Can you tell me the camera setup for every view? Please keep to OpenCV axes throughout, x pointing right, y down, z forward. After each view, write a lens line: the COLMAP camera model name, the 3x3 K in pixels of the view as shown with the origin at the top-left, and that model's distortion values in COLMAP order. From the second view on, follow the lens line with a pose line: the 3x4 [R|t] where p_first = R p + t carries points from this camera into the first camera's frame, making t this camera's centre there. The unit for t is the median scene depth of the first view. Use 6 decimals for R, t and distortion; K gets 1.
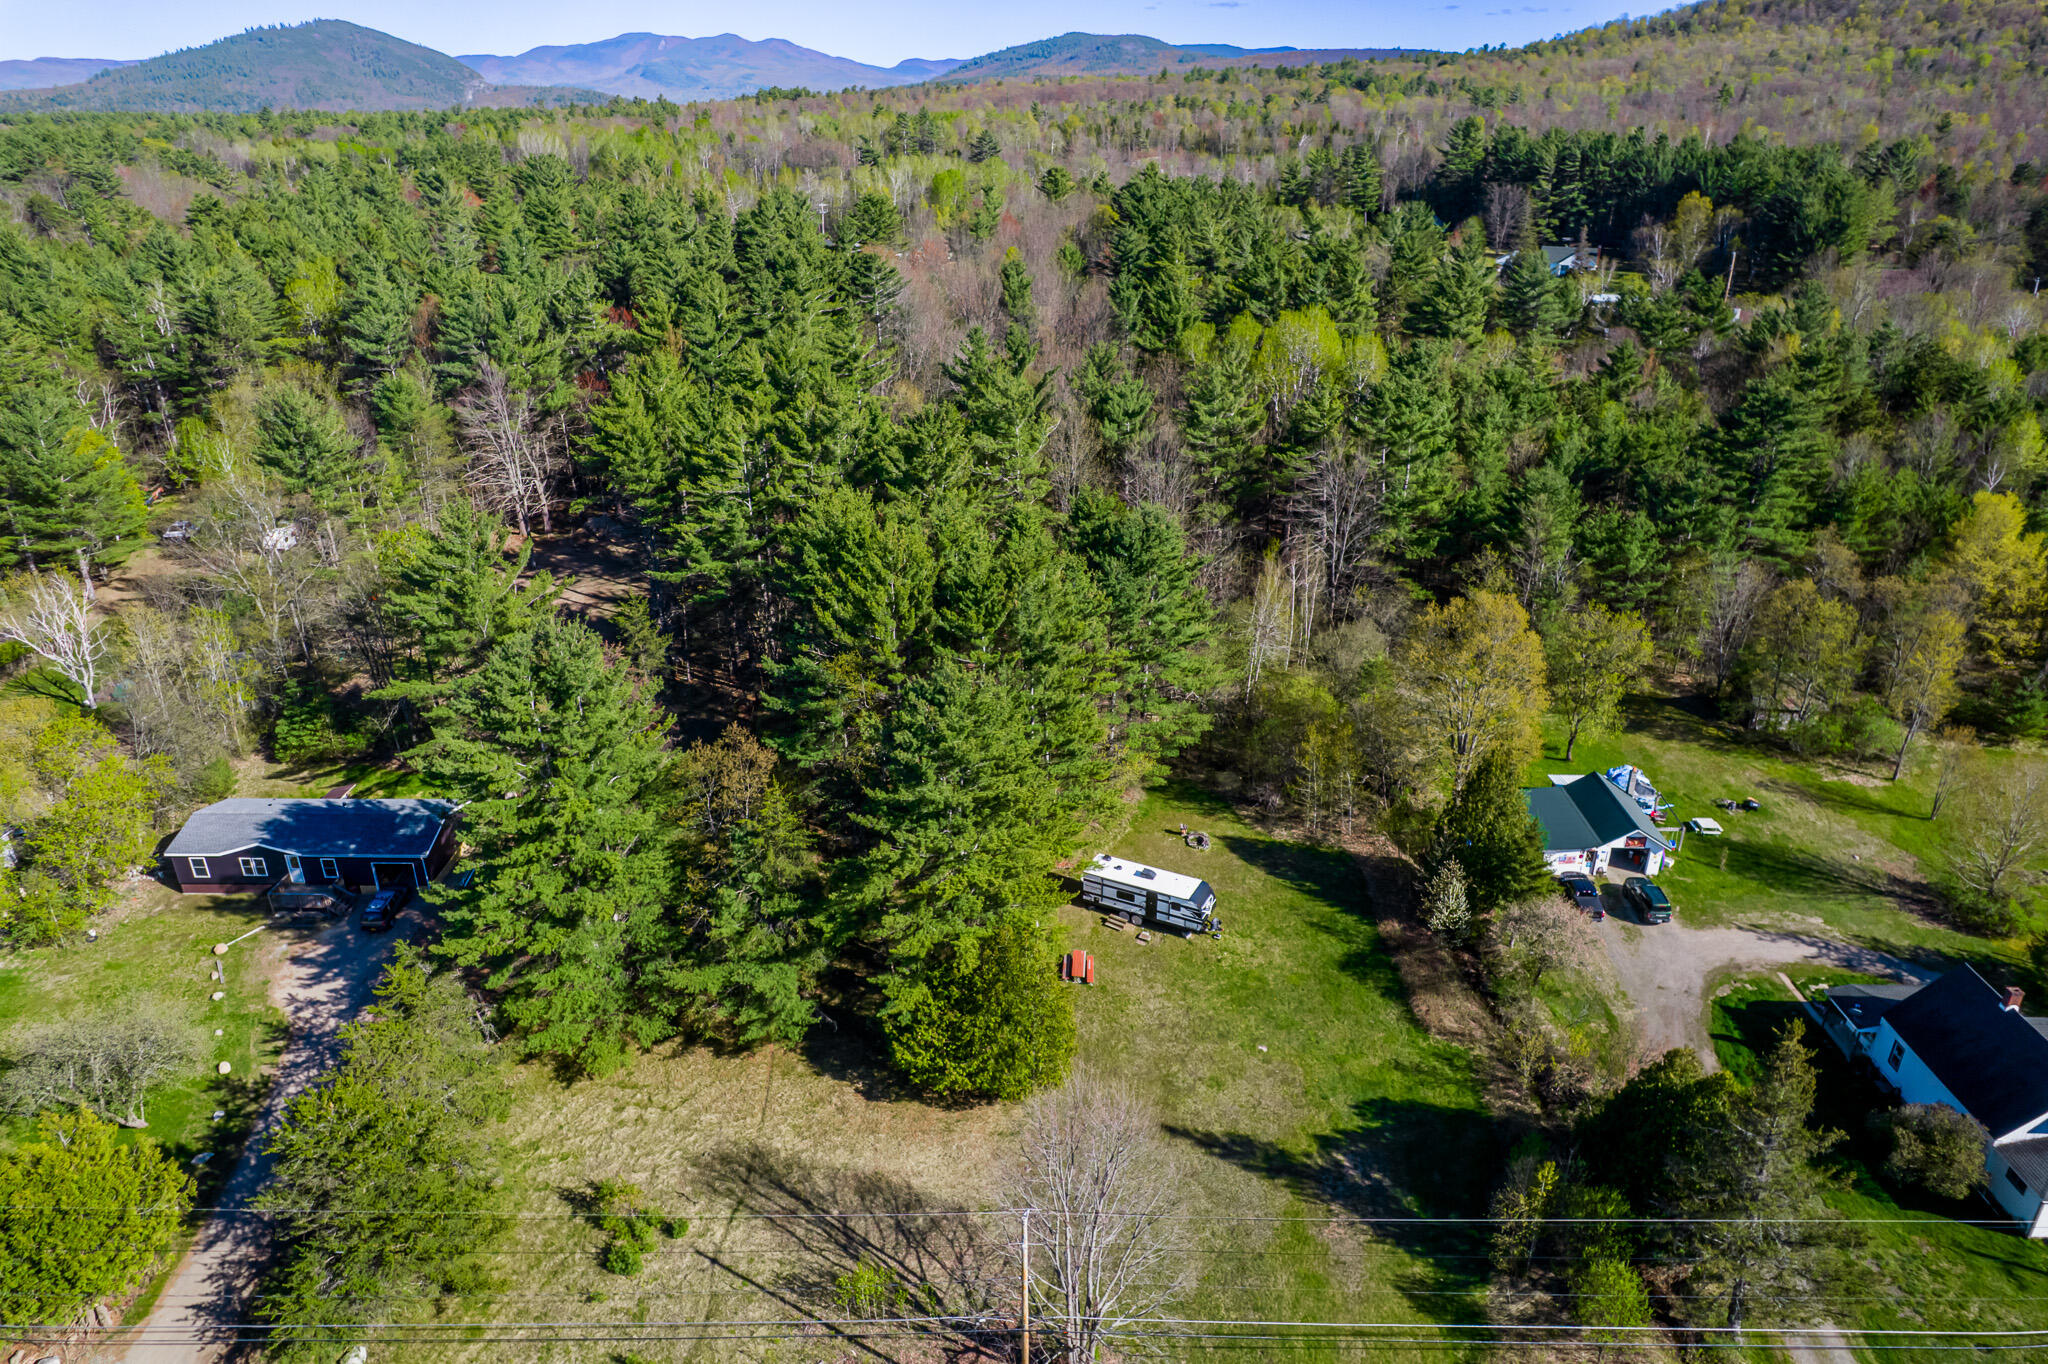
lens RADIAL K [[1301.3, 0, 1024.0], [0, 1301.3, 682.0], [0, 0, 1]] dist [-0.114329, 0.095495]
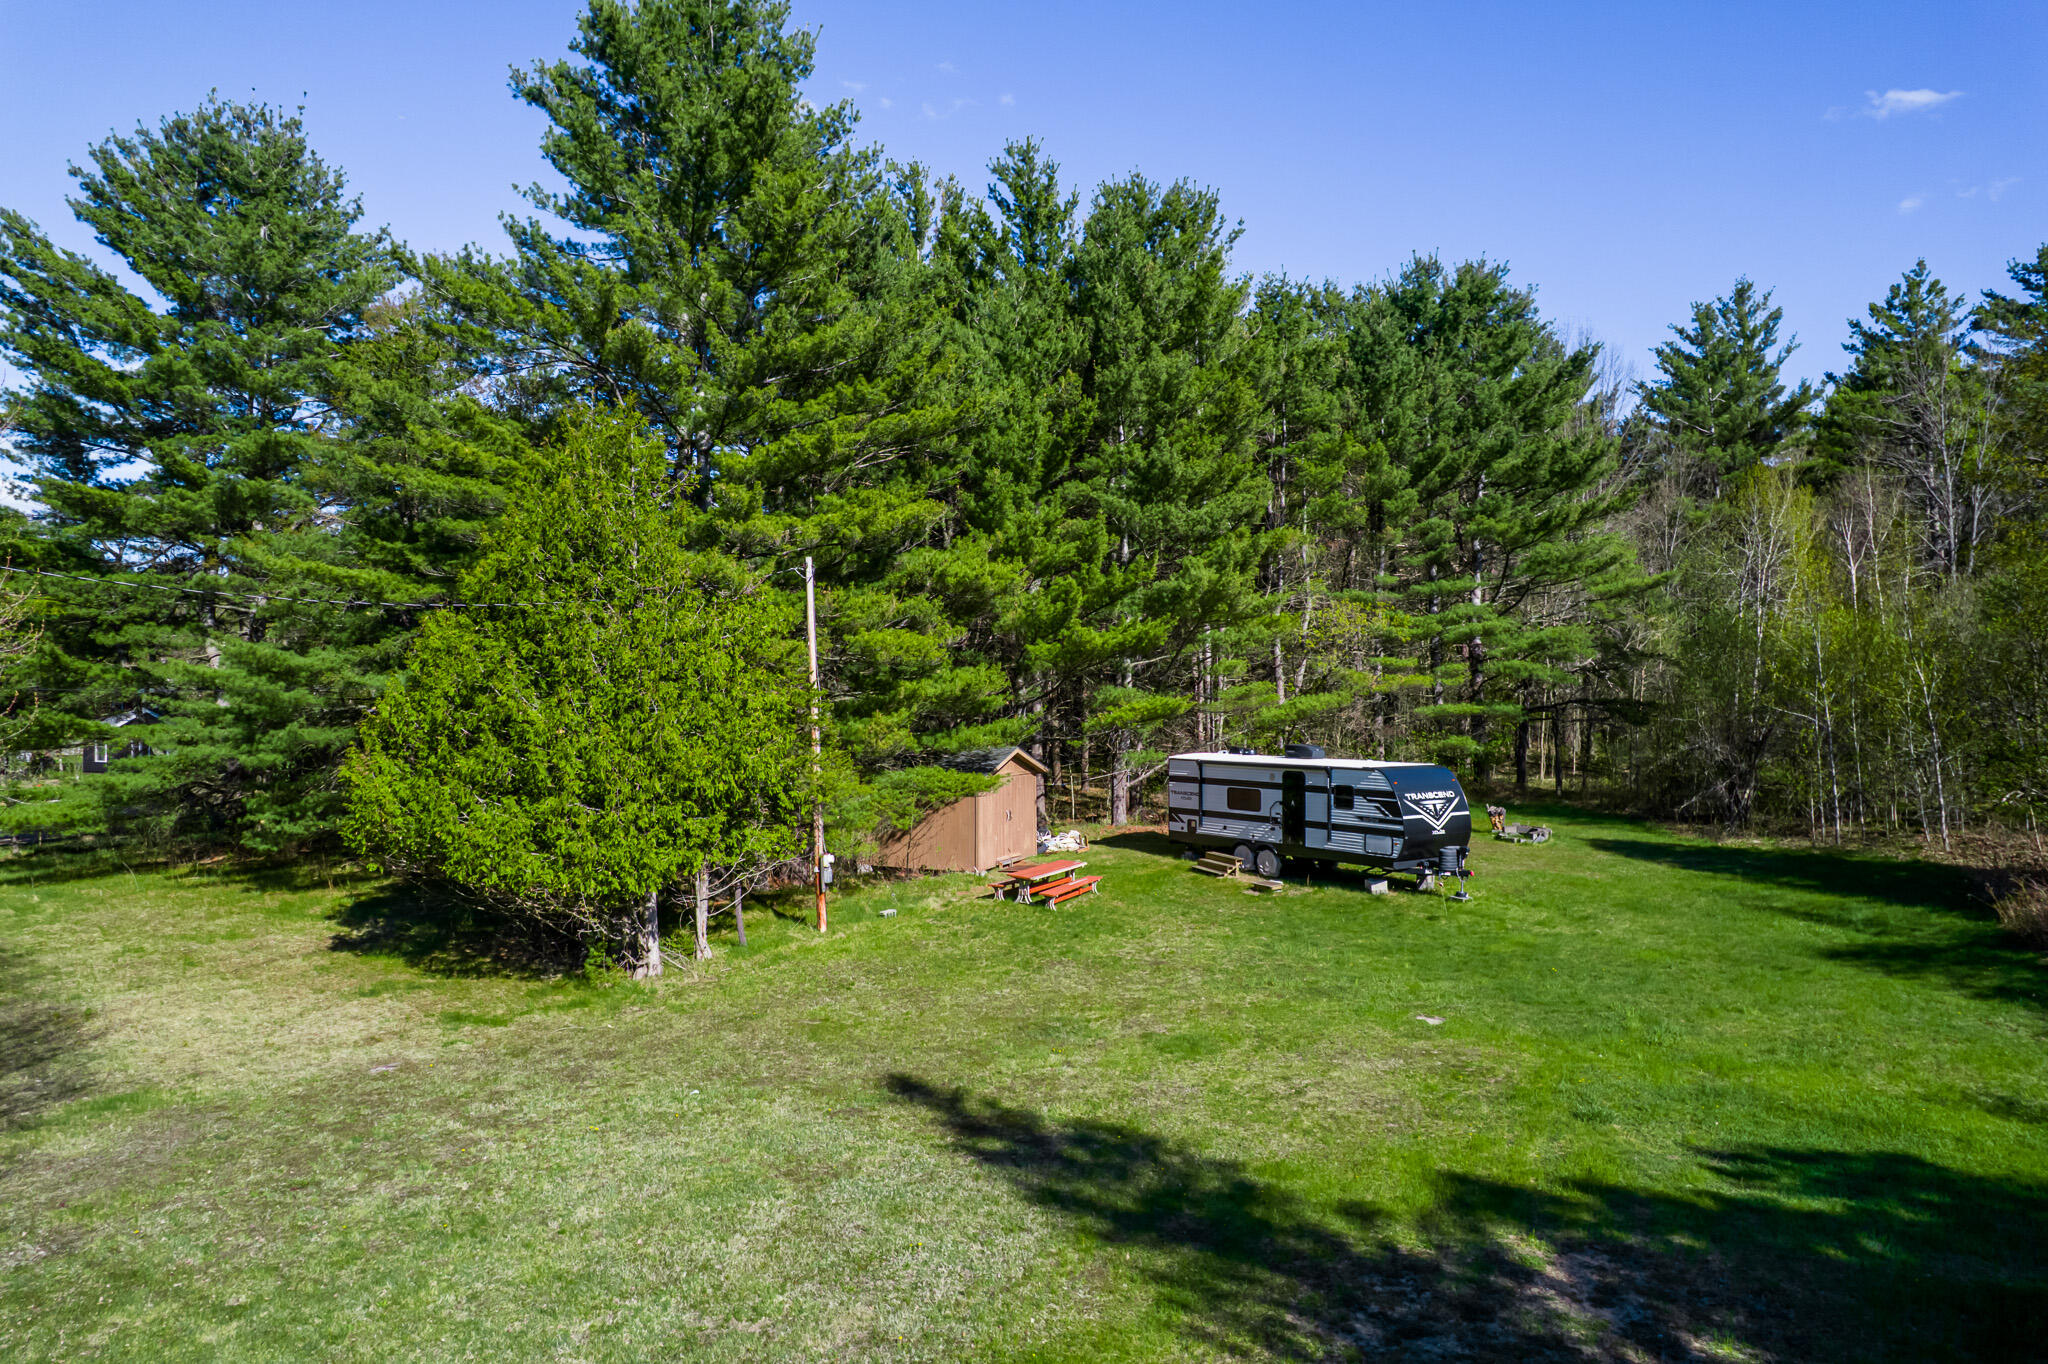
lens RADIAL K [[1301.3, 0, 1024.0], [0, 1301.3, 682.0], [0, 0, 1]] dist [-0.114329, 0.095495]
pose [[0.881177, -0.007677, -0.472724, 0.253215], [-0.192964, 0.906959, -0.374421, 0.357620], [0.431615, 0.421150, 0.797710, 0.744226]]
